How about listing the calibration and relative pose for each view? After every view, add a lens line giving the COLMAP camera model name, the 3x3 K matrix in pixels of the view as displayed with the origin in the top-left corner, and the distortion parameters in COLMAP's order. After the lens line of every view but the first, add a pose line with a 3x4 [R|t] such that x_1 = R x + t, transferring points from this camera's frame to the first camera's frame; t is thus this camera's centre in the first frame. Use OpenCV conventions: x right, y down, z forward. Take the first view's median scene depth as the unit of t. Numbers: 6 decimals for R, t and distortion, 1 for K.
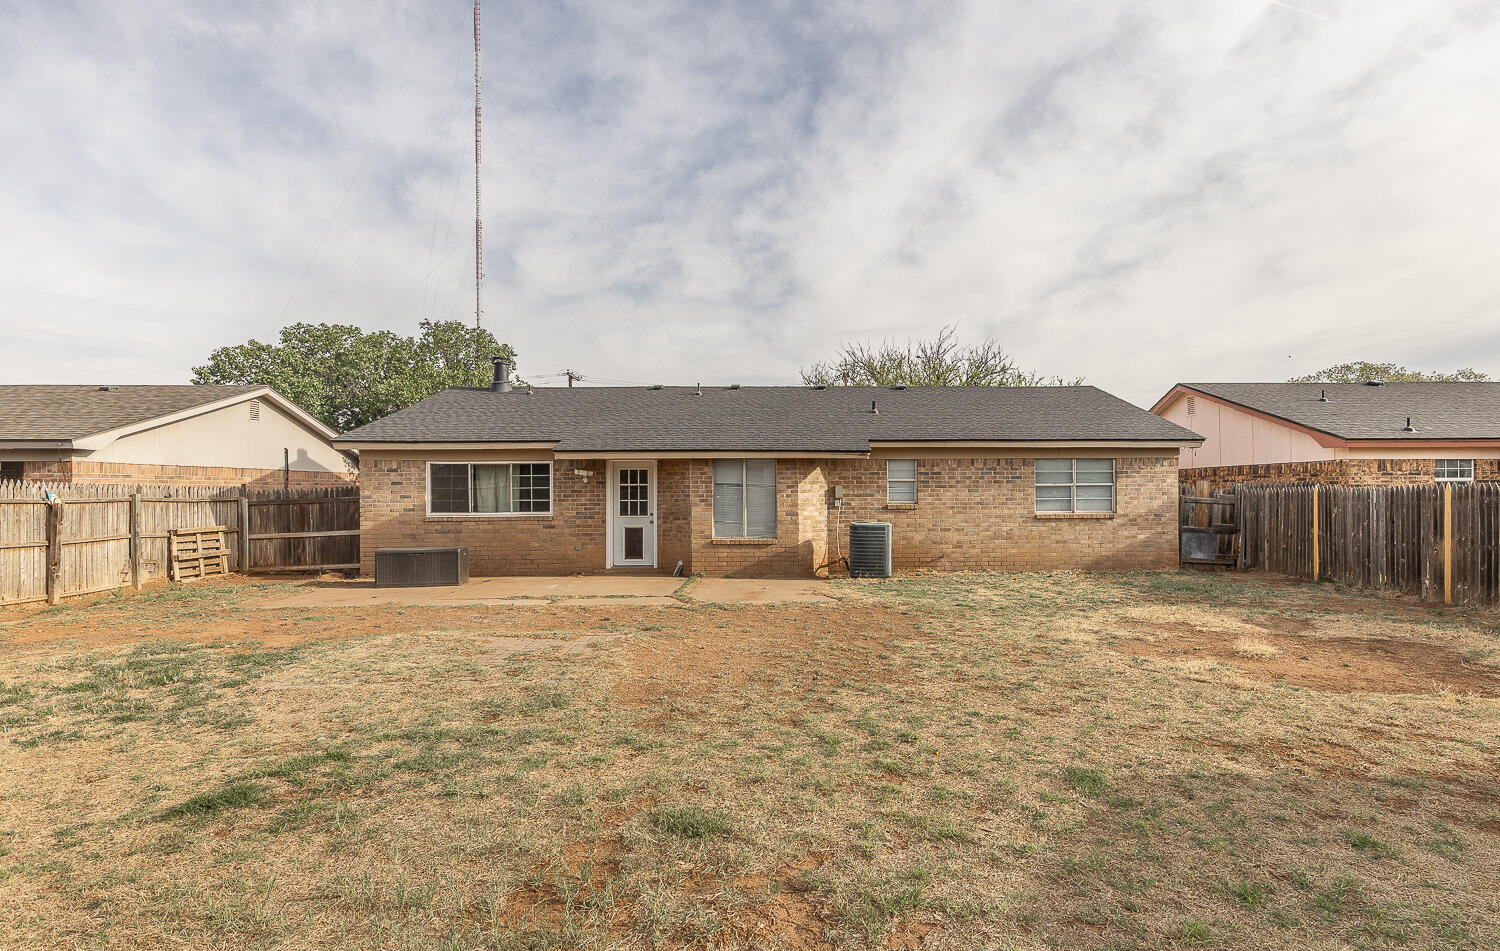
lens RADIAL K [[742.7, 0, 750.0], [0, 742.7, 474.8], [0, 0, 1]] dist [0.005227, 0.000901]
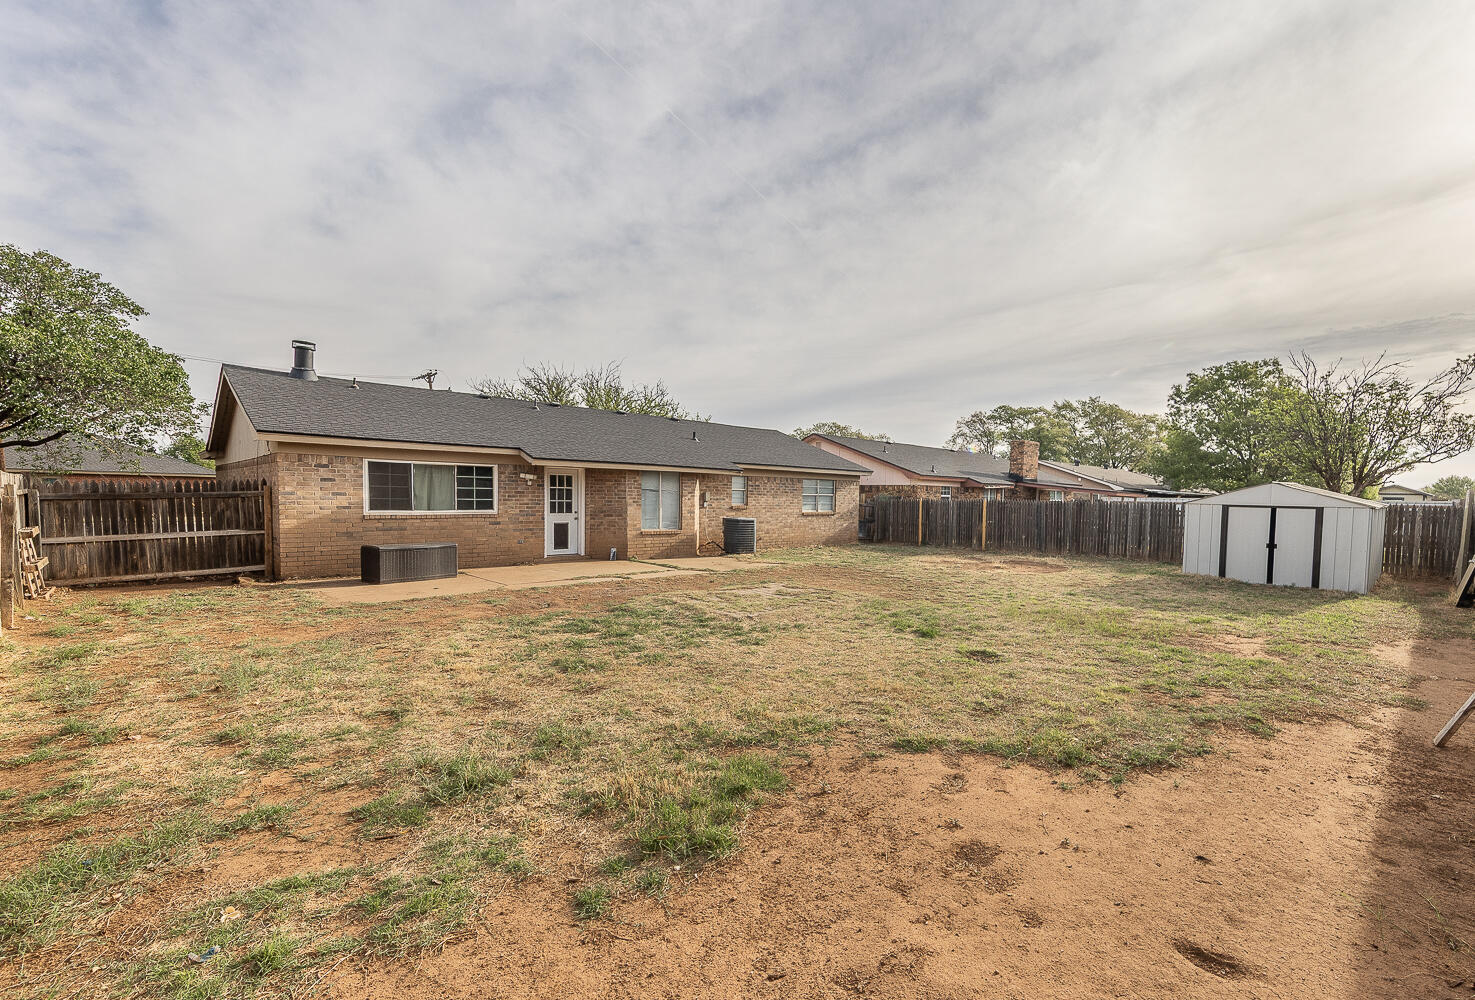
lens RADIAL K [[766.6, 0, 737.4], [0, 766.6, 498.5], [0, 0, 1]] dist [0.000691, 0.000780]
pose [[0.688922, 0.013920, 0.724702, -0.845246], [-0.037643, 0.999153, 0.016593, -0.000375], [-0.723857, -0.038712, 0.688863, -0.064169]]
